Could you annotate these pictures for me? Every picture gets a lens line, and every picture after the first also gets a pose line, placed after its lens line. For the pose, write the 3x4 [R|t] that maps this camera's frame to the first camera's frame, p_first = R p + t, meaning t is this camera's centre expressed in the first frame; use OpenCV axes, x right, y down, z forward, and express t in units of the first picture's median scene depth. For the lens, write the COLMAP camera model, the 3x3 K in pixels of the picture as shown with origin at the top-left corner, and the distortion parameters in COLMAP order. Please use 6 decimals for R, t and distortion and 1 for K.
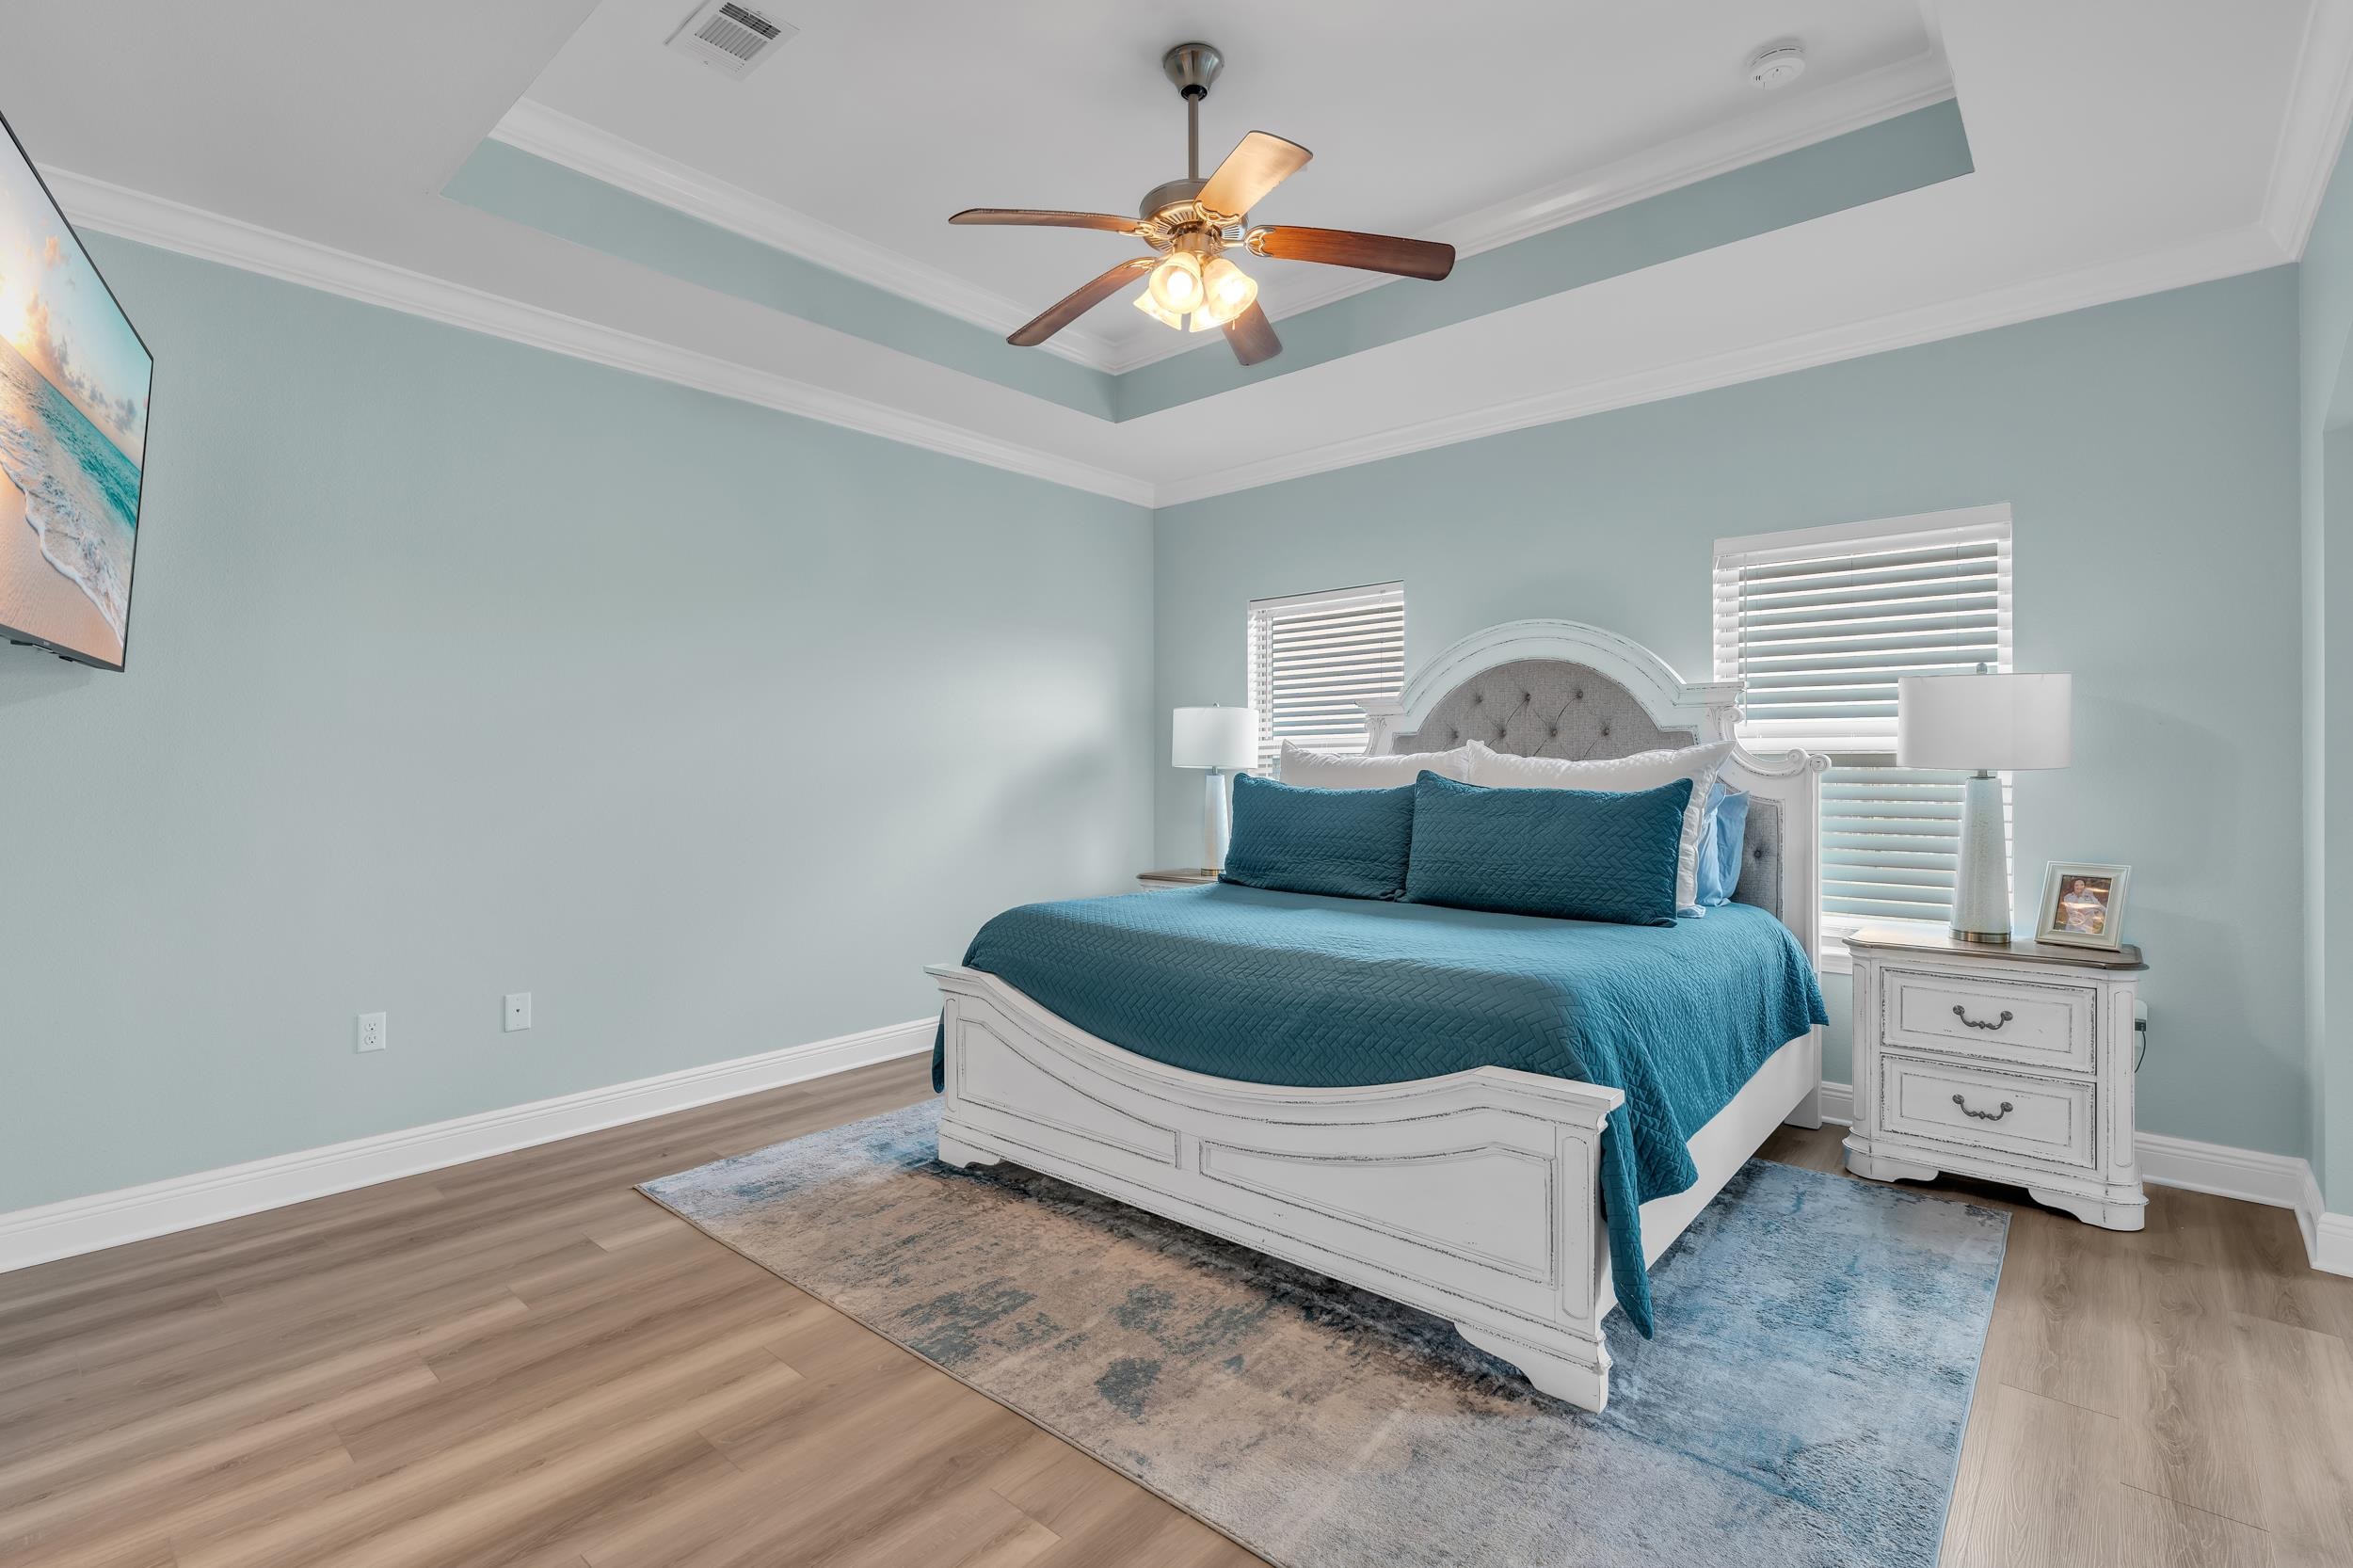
lens RADIAL K [[1072.9, 0, 1185.8], [0, 1072.9, 768.3], [0, 0, 1]] dist [0.029525, 0.000316]
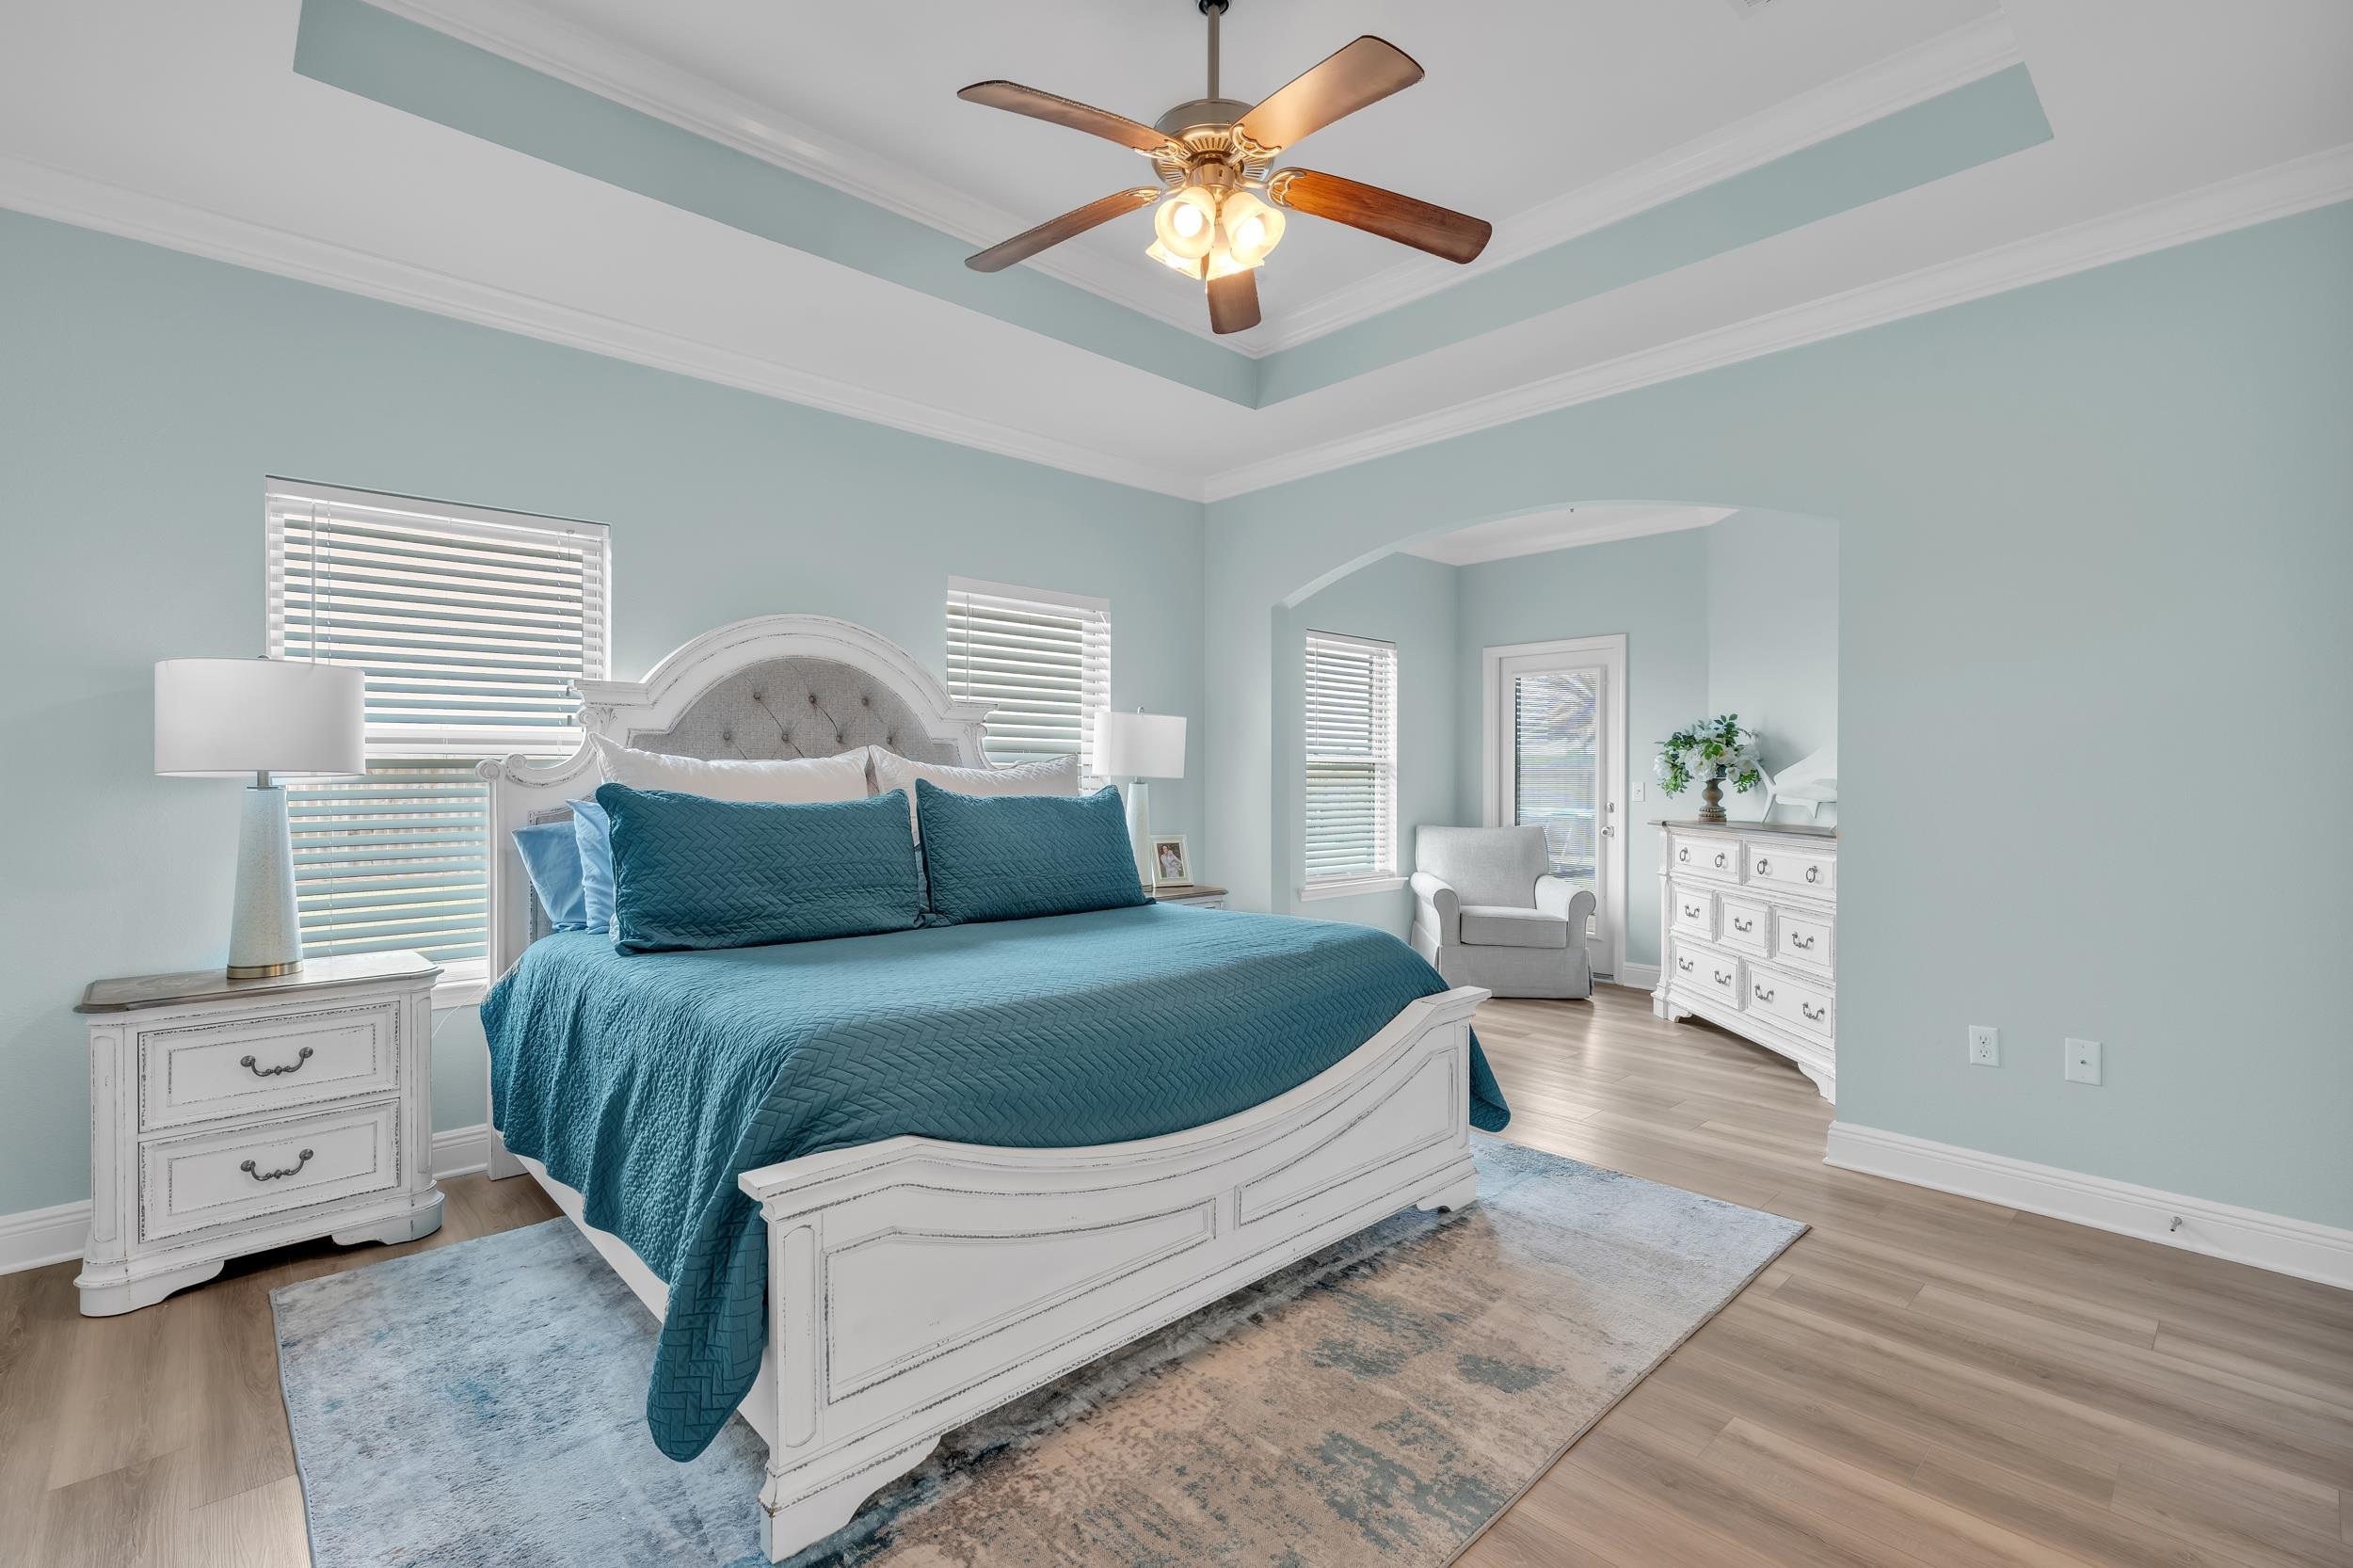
lens RADIAL K [[1072.9, 0, 1185.0], [0, 1072.9, 784.5], [0, 0, 1]] dist [0.029525, 0.000316]
pose [[0.104406, -0.001936, 0.994533, -0.846835], [0.009780, 0.999952, 0.000919, 0.012671], [-0.994487, 0.009631, 0.104420, 0.921618]]
